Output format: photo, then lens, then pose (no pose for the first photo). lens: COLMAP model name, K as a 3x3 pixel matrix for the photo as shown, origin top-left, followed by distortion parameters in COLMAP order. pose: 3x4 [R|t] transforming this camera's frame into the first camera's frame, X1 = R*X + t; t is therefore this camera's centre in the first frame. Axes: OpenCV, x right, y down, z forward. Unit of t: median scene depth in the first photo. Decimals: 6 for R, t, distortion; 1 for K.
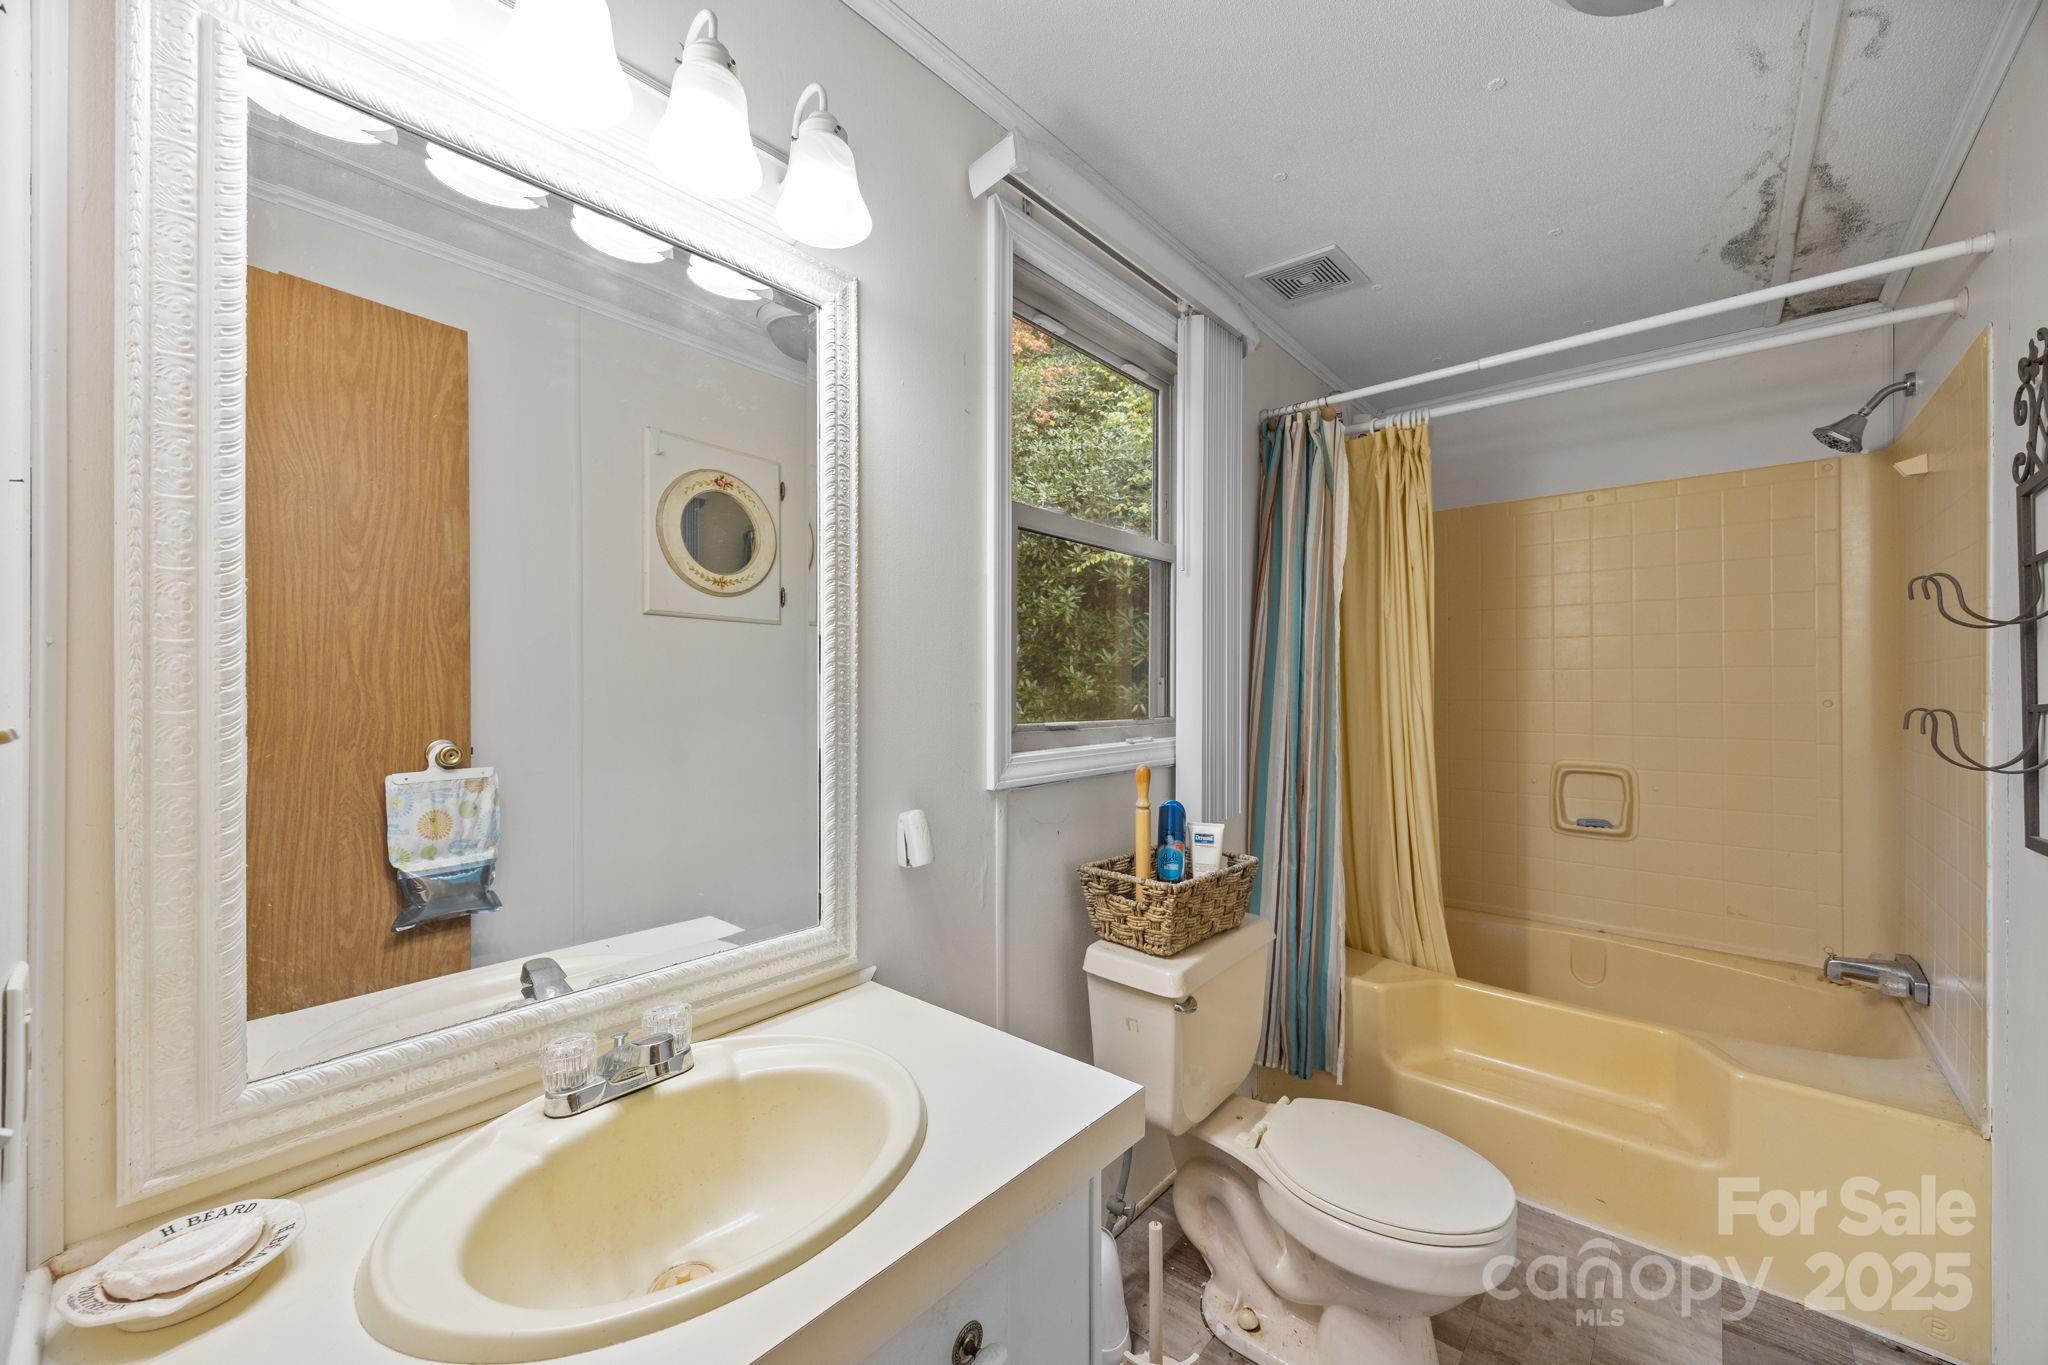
lens RADIAL K [[792.7, 0, 1026.8], [0, 792.7, 693.8], [0, 0, 1]] dist [-0.001095, -0.000088]
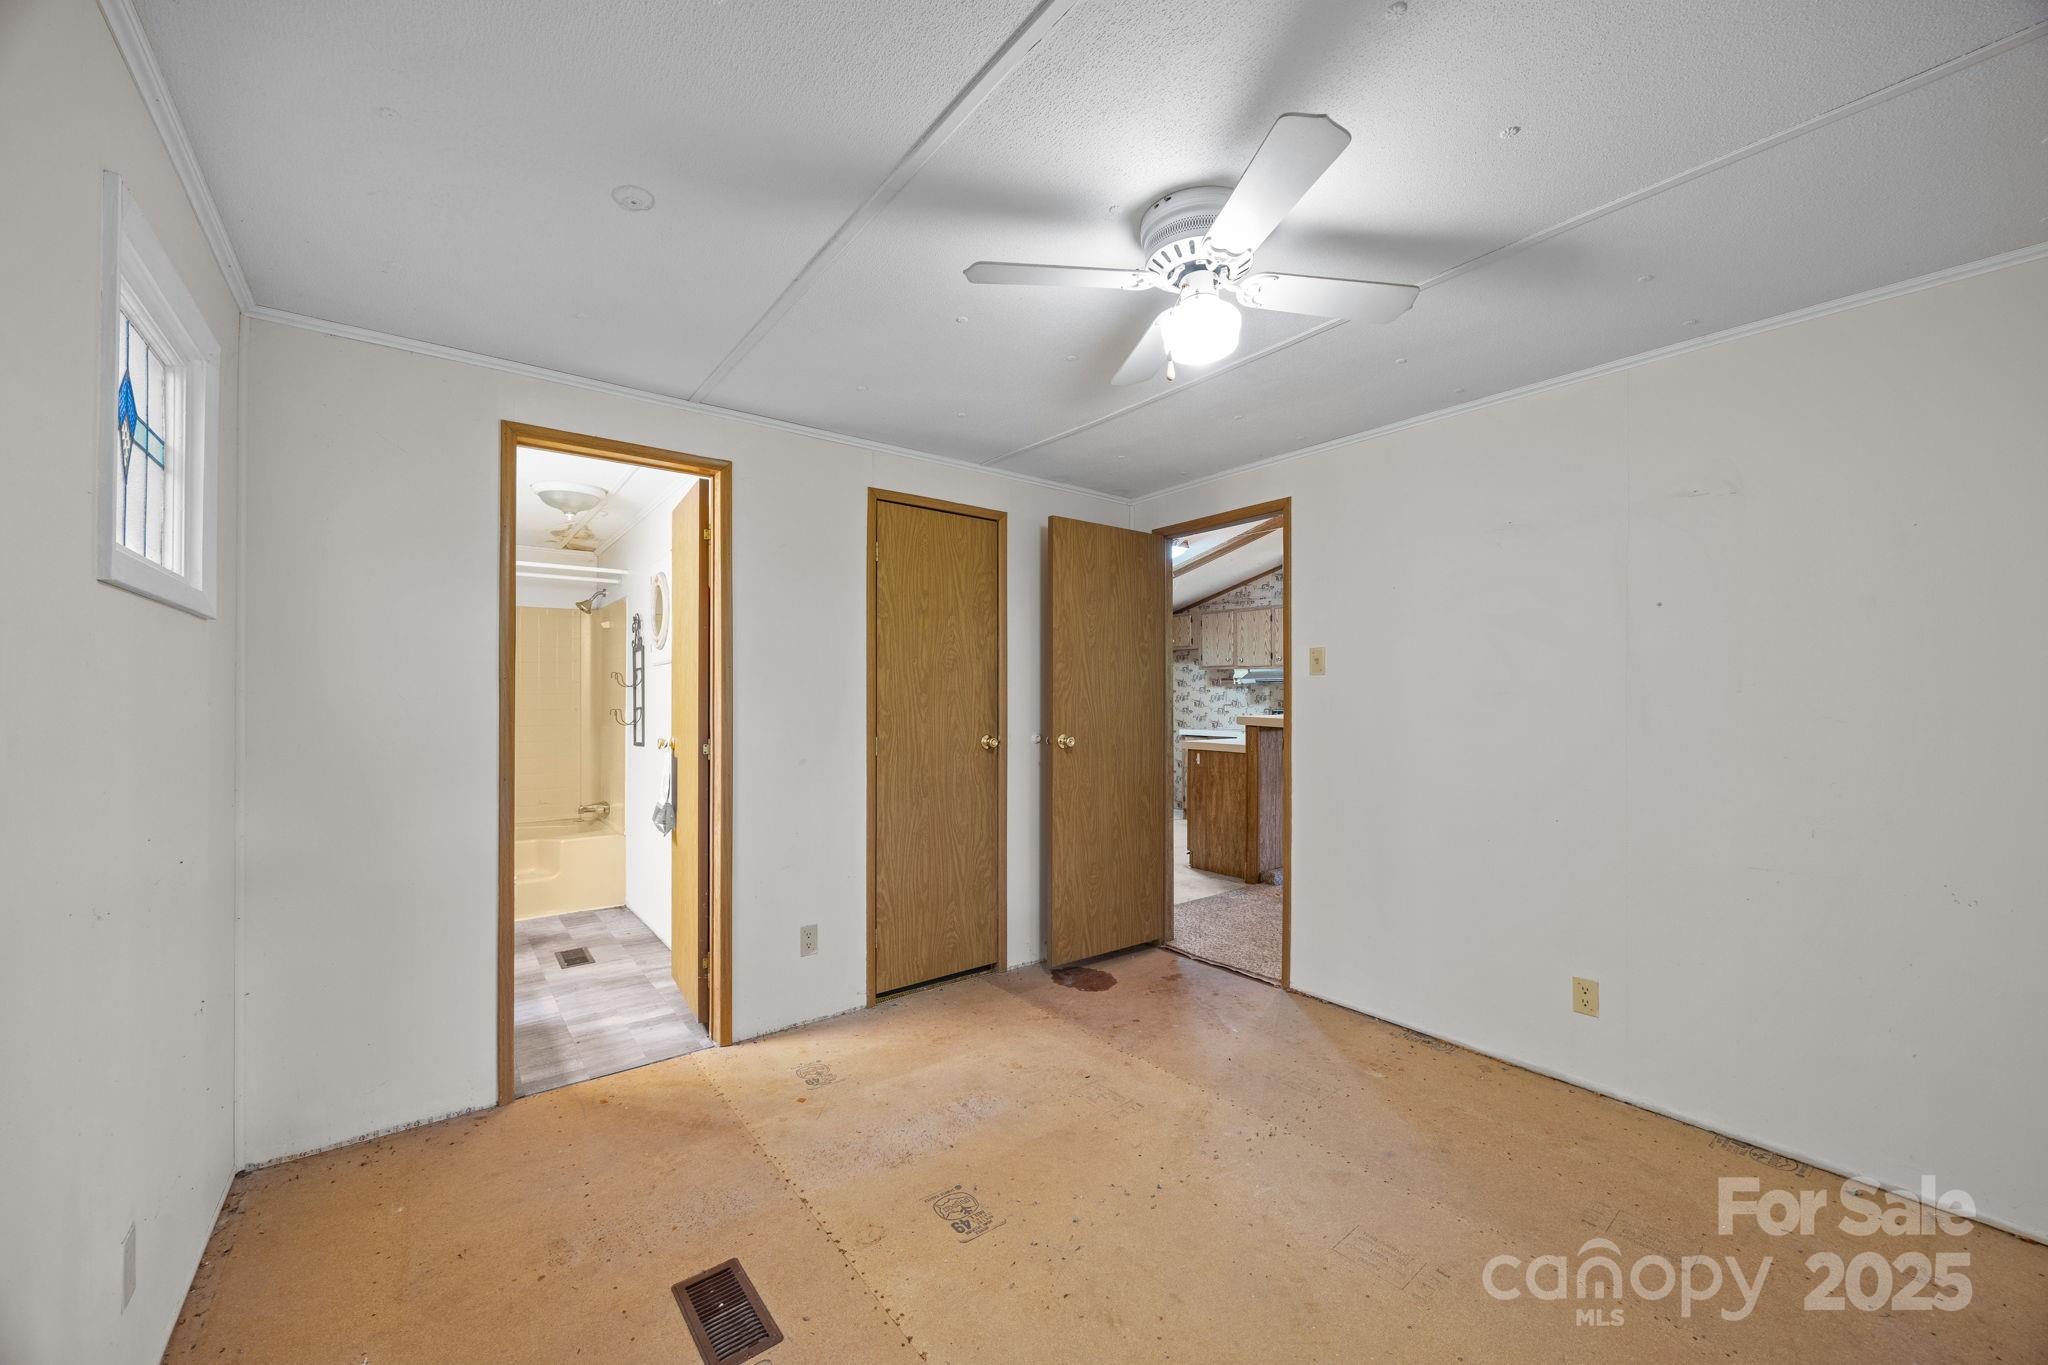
lens RADIAL K [[792.7, 0, 1026.8], [0, 792.7, 693.8], [0, 0, 1]] dist [-0.001095, -0.000088]
pose [[0.202420, 0.010814, 0.979239, -1.263401], [0.001266, 0.999935, -0.011305, -0.008126], [-0.979298, 0.003528, 0.202394, -0.980338]]
